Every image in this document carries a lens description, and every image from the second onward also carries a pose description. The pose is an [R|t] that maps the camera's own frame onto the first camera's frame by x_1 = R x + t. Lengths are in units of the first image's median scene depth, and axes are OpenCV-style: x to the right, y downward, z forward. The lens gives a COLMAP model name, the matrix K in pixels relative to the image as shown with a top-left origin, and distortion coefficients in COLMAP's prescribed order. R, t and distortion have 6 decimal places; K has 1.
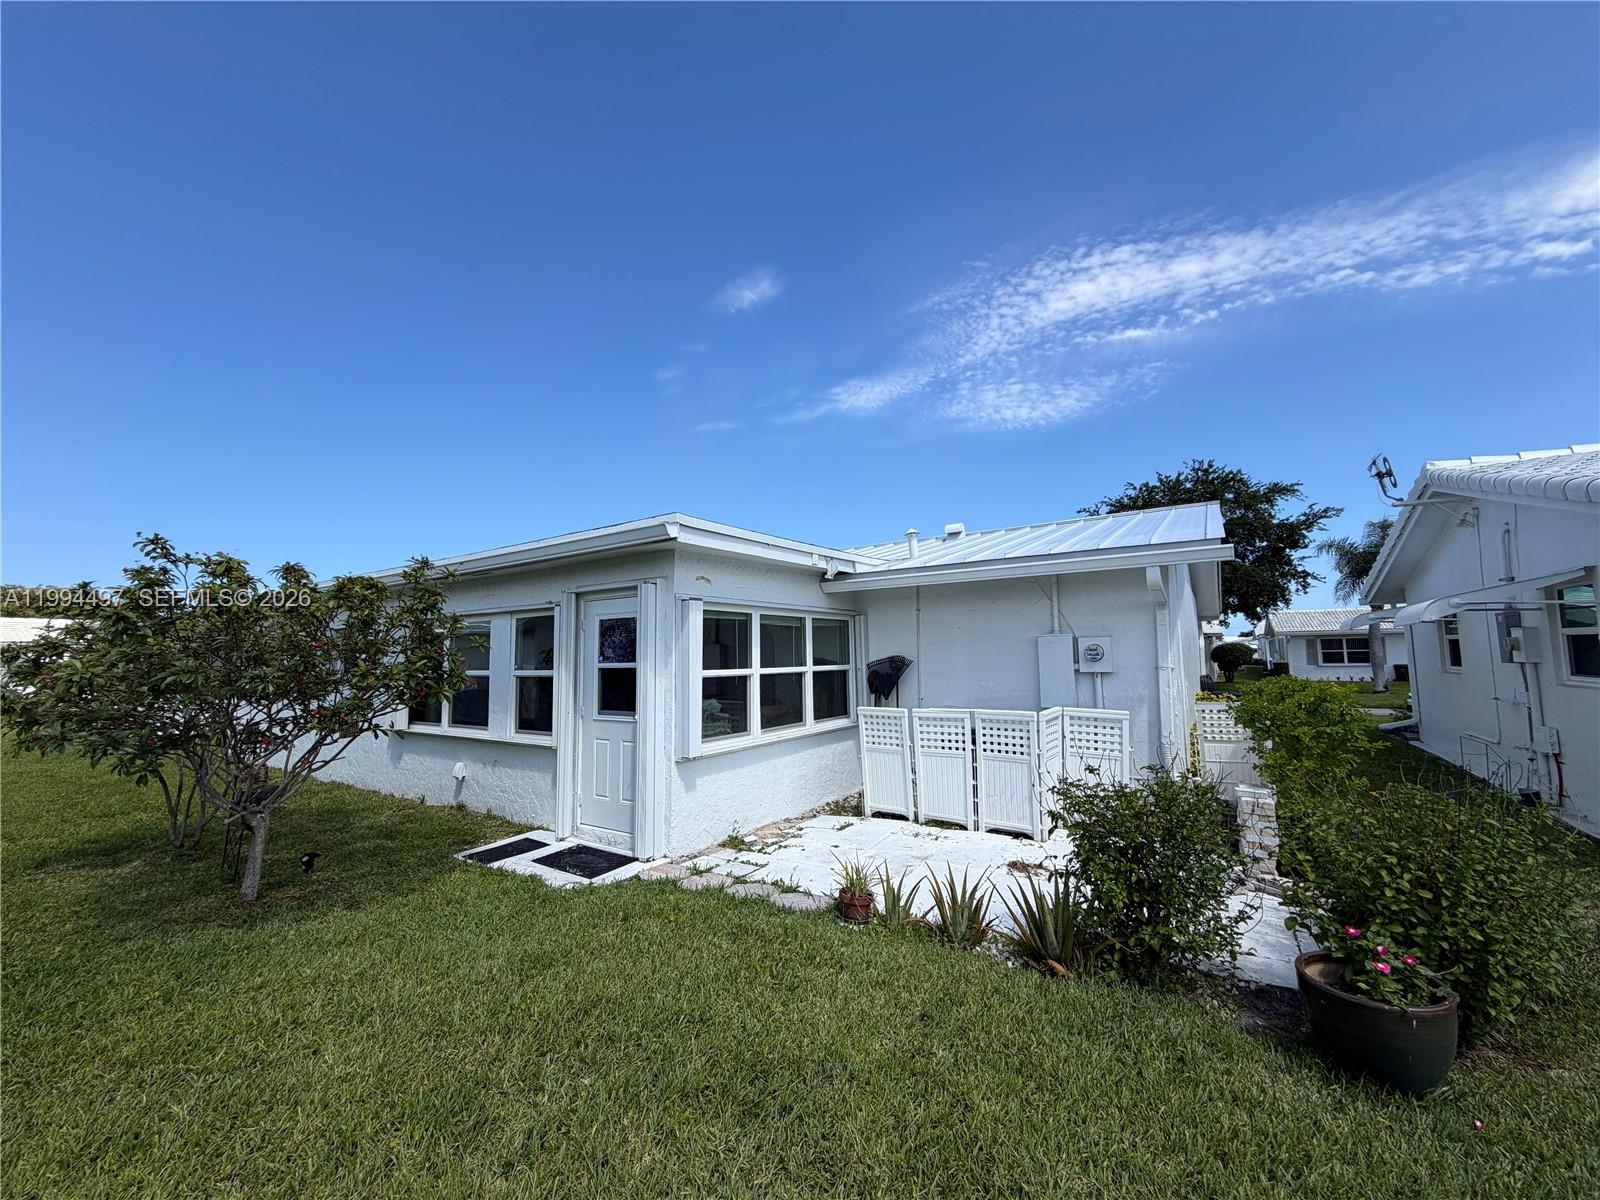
lens RADIAL K [[652.0, 0, 774.7], [0, 652.0, 603.9], [0, 0, 1]] dist [-0.001432, -0.000087]
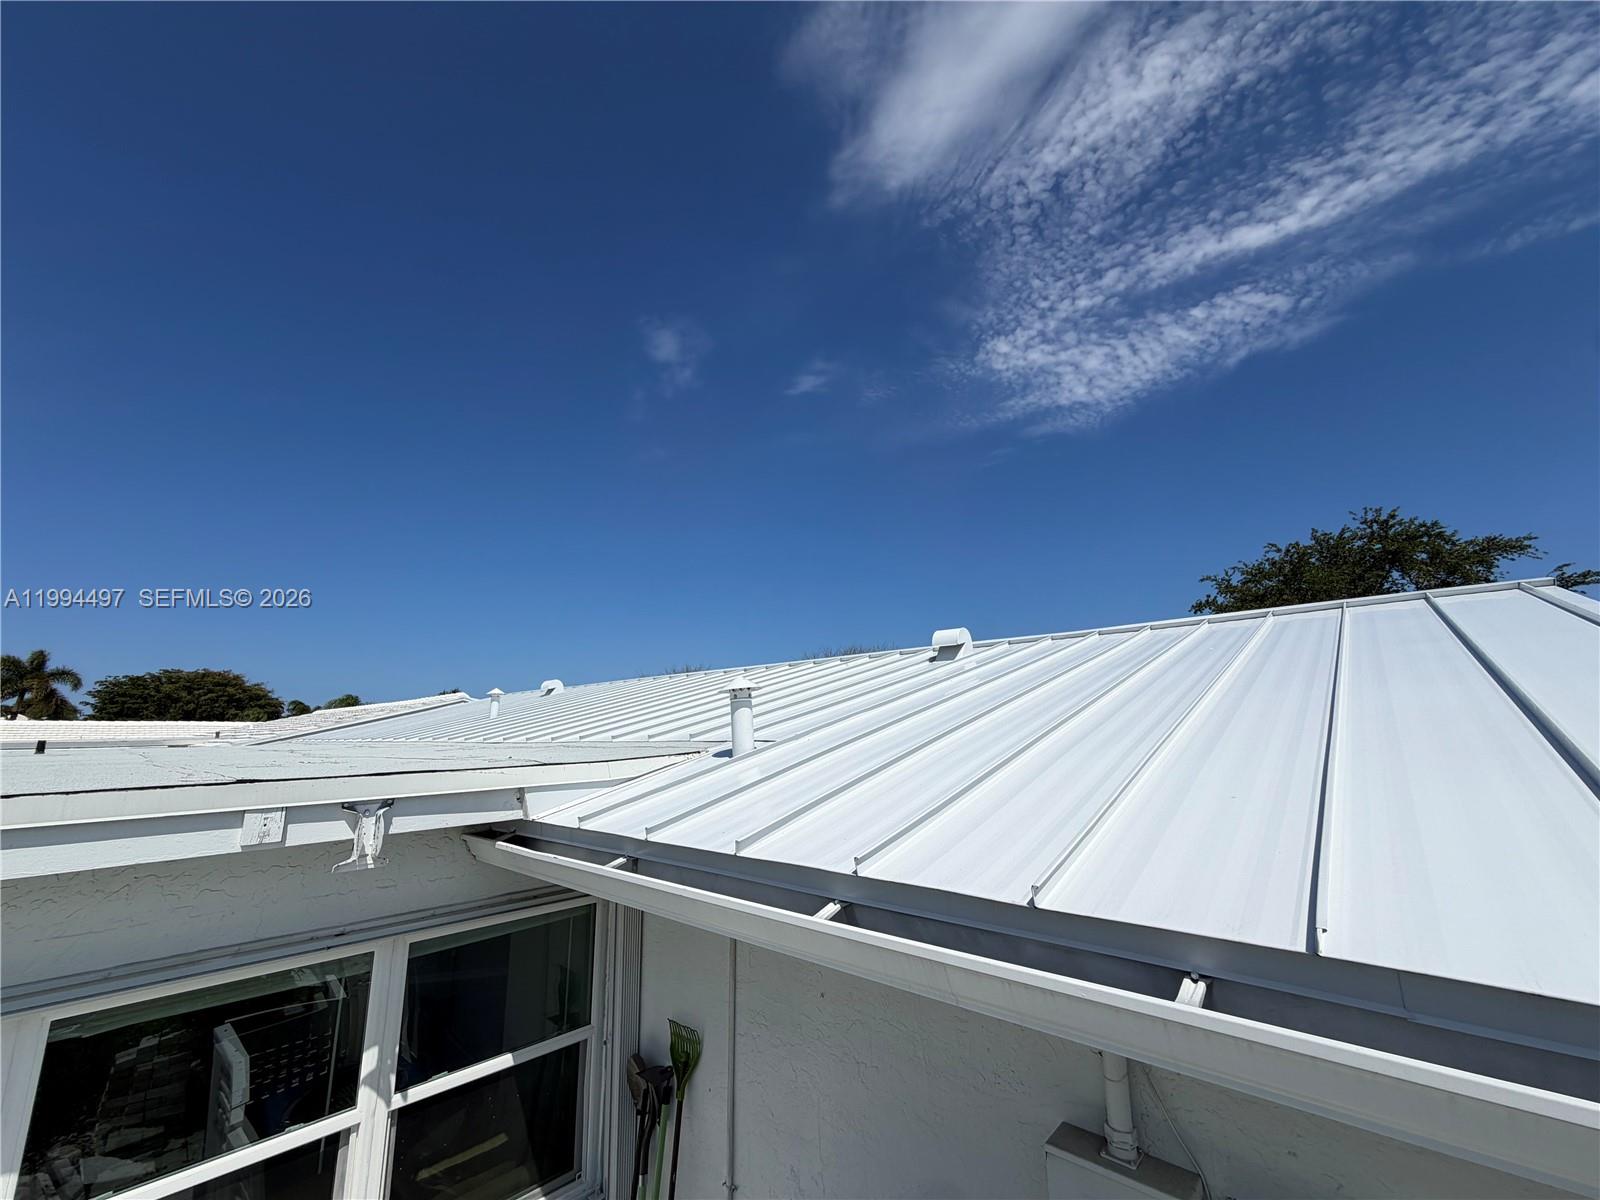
lens RADIAL K [[652.0, 0, 774.7], [0, 652.0, 603.9], [0, 0, 1]] dist [-0.001432, -0.000087]
pose [[0.989168, -0.018113, -0.145667, 0.094589], [0.002247, 0.994109, -0.108358, -0.038350], [0.146772, 0.106857, 0.983382, 0.198578]]
